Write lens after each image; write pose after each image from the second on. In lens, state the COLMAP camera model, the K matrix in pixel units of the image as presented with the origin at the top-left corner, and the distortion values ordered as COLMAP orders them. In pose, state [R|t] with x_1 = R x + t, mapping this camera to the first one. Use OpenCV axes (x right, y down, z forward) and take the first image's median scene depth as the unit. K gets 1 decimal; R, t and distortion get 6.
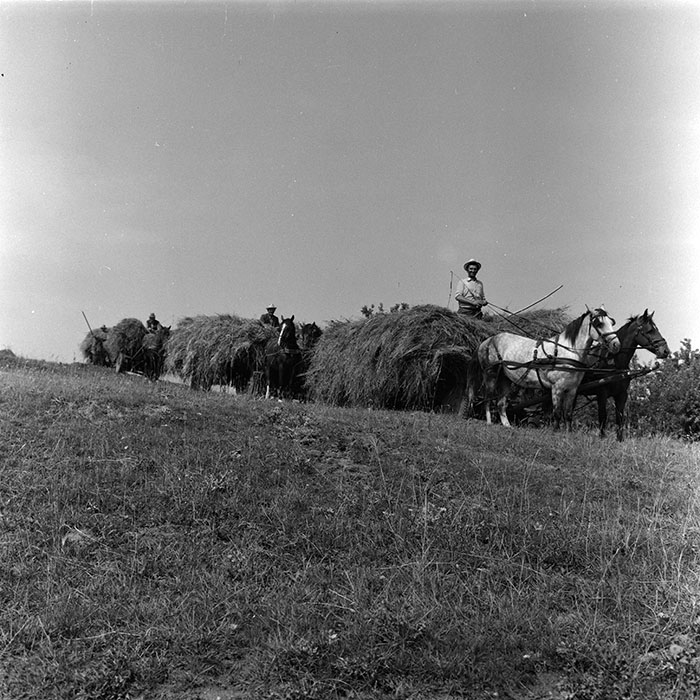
lens RADIAL K [[969.4, 0, 334.1], [0, 969.4, 349.7], [0, 0, 1]] dist [0.050791, -0.005464]
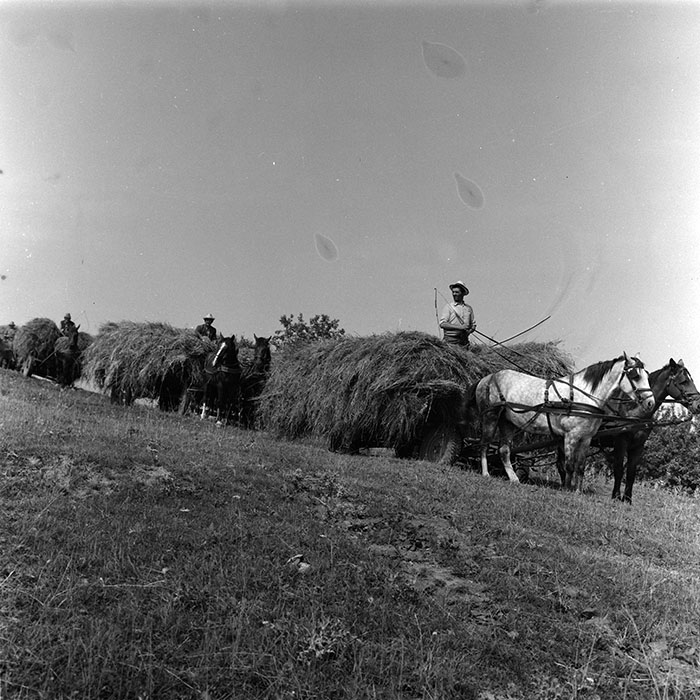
lens RADIAL K [[969.4, 0, 334.1], [0, 969.4, 349.7], [0, 0, 1]] dist [0.050791, -0.005464]
pose [[0.993353, 0.049655, 0.103847, -0.069989], [-0.048975, 0.998759, -0.009086, -0.018611], [-0.104169, 0.003939, 0.994552, 0.133495]]
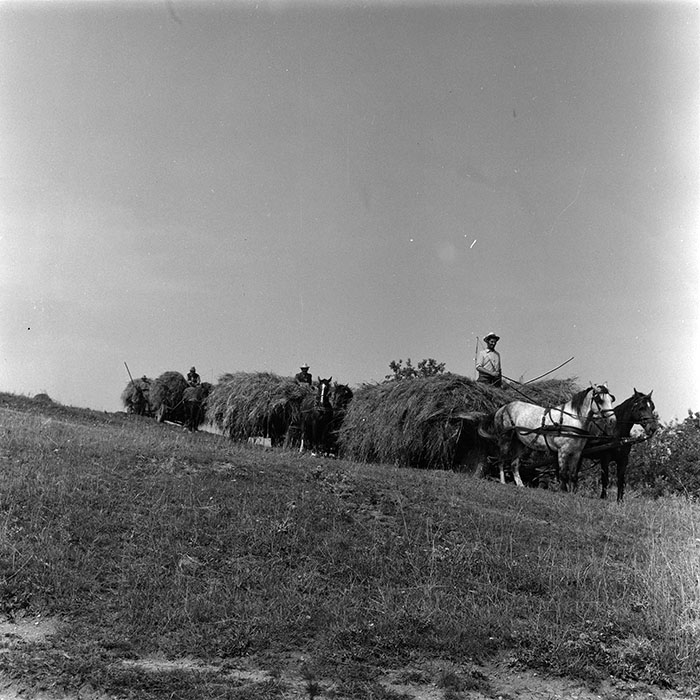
lens RADIAL K [[967.7, 0, 331.7], [0, 967.7, 342.6], [0, 0, 1]] dist [0.059324, -0.074914]
pose [[0.999301, 0.019531, -0.031866, -0.005082], [-0.021345, 0.998111, -0.057607, -0.015182], [0.030681, 0.058247, 0.997831, -0.128759]]
